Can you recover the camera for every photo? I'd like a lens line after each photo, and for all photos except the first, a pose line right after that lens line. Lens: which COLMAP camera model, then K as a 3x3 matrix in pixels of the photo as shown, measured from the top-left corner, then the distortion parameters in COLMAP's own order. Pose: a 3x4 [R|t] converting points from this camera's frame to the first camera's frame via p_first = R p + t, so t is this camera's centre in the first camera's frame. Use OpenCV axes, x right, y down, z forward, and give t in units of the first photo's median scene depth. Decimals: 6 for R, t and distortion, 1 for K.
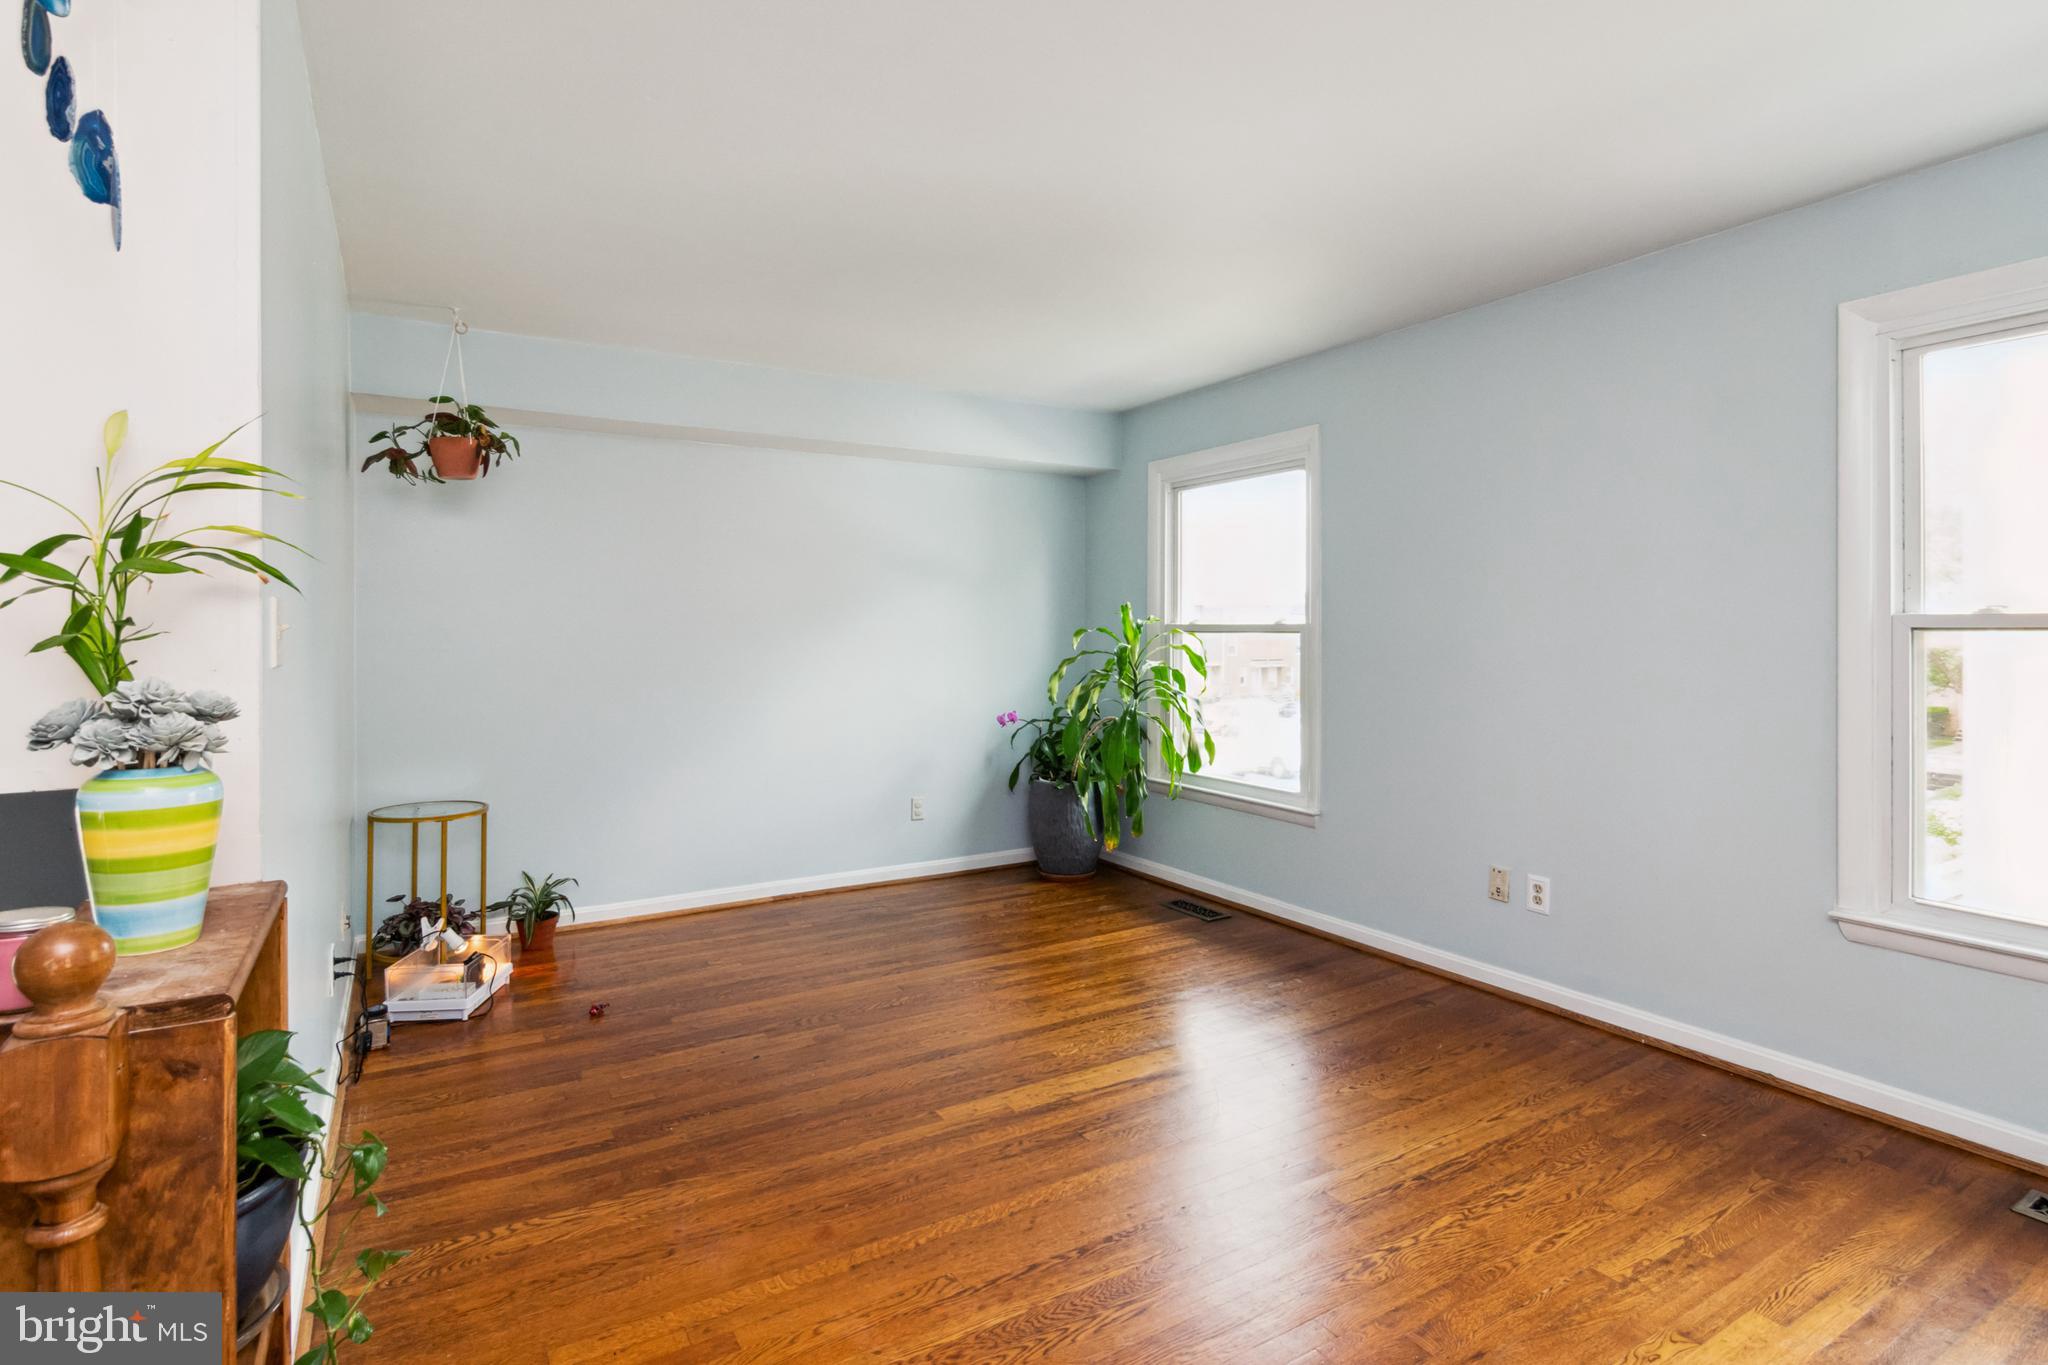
lens RADIAL K [[1009.7, 0, 1015.2], [0, 1009.7, 620.8], [0, 0, 1]] dist [0.000187, 0.000510]
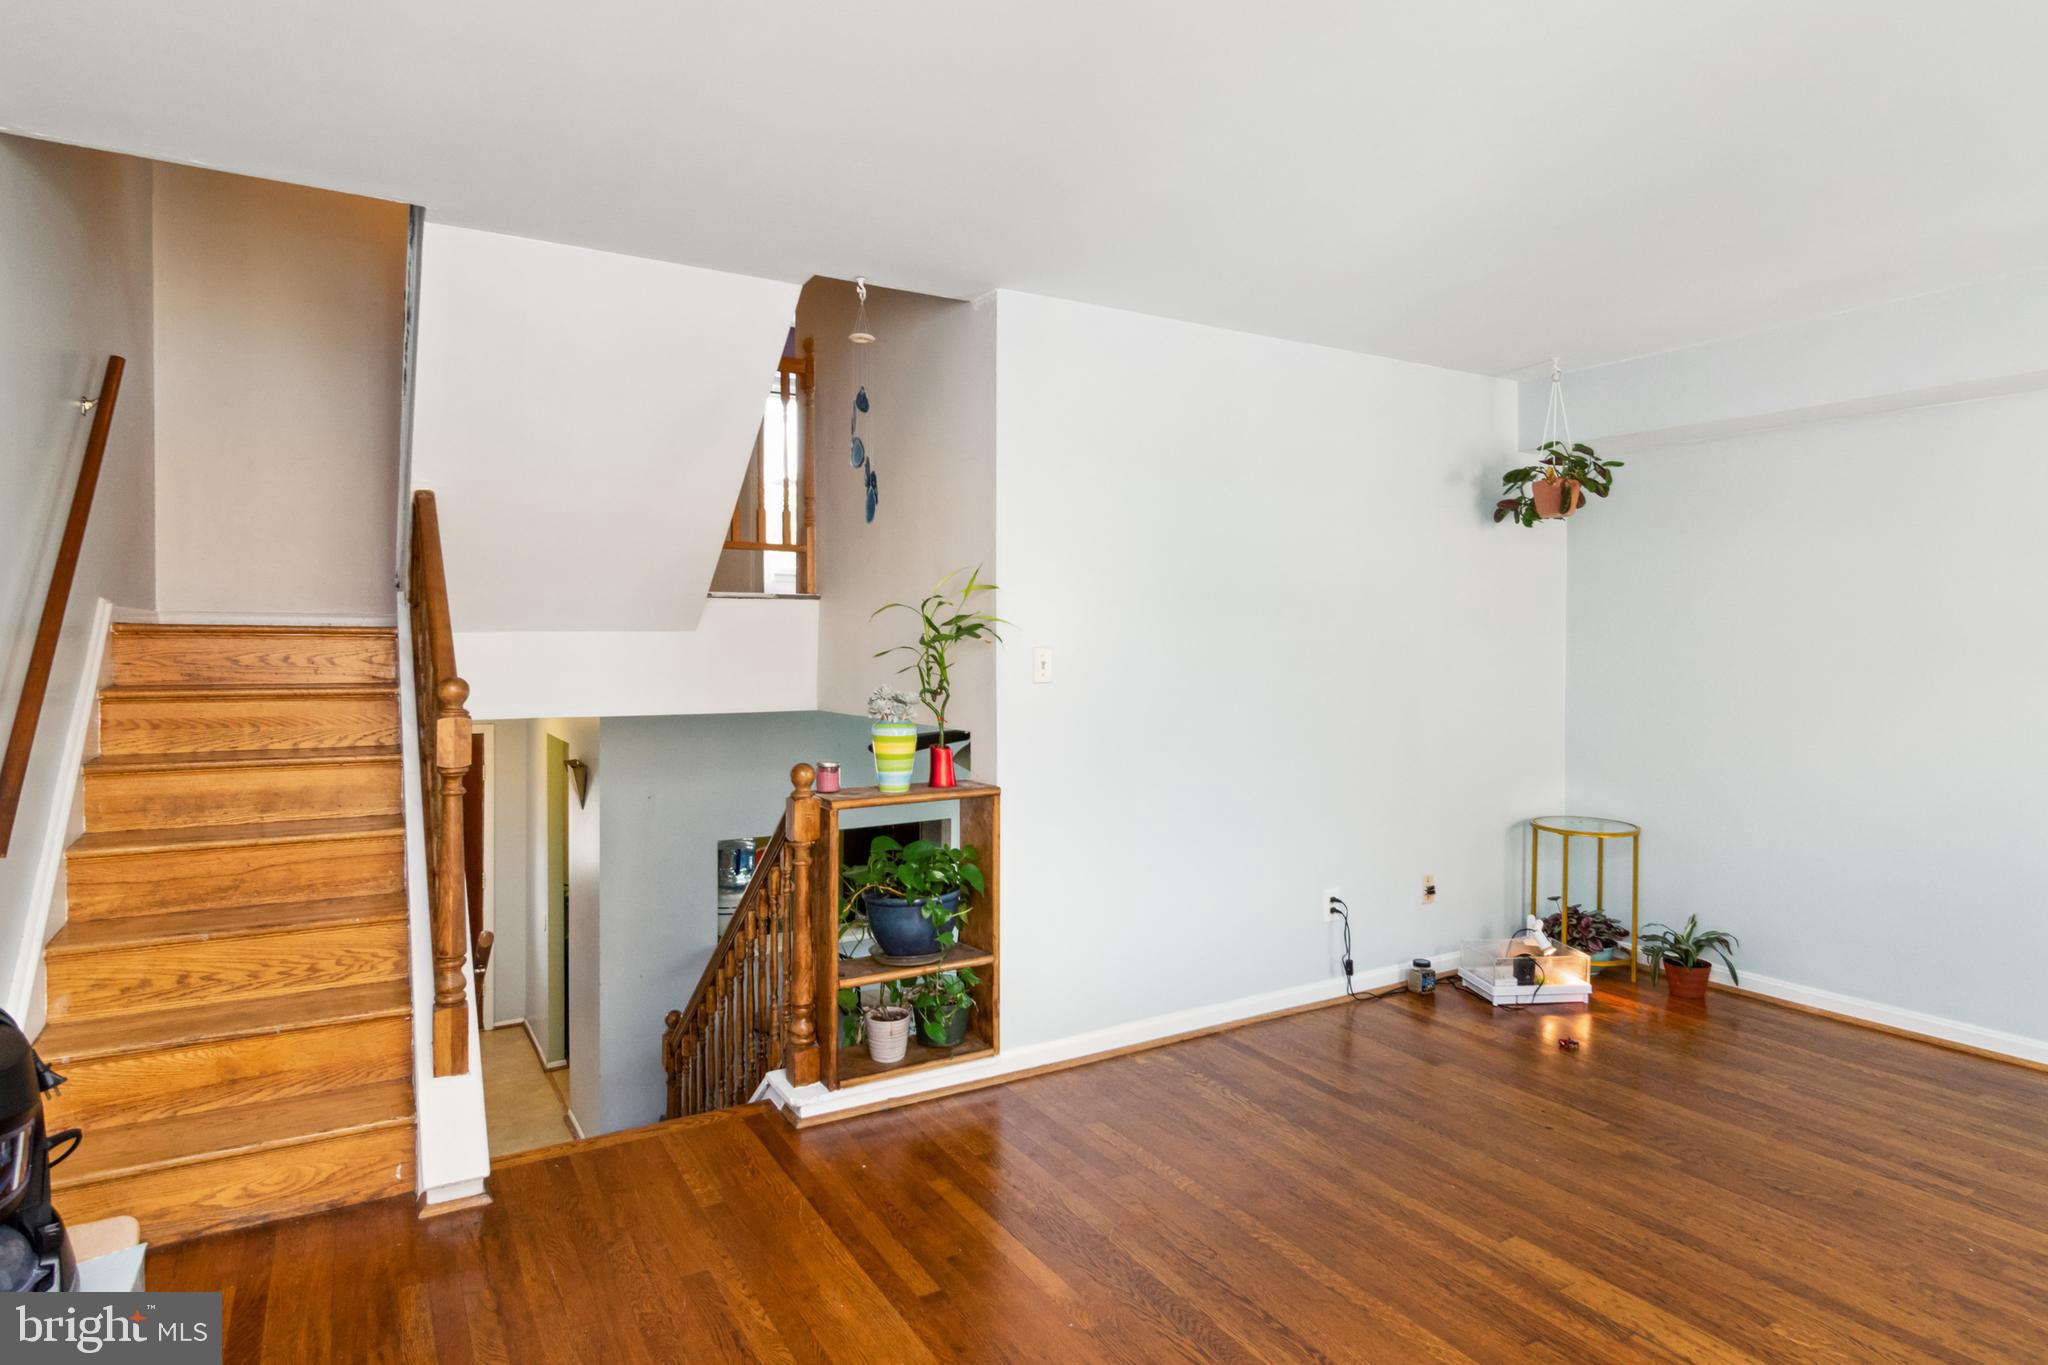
lens RADIAL K [[1122.9, 0, 1023.7], [0, 1122.9, 639.9], [0, 0, 1]] dist [-0.004737, 0.000915]
pose [[0.008066, 0.004763, -0.999956, 0.683031], [0.010760, 0.999930, 0.004850, -0.023501], [0.999910, -0.010799, 0.008014, 0.457255]]
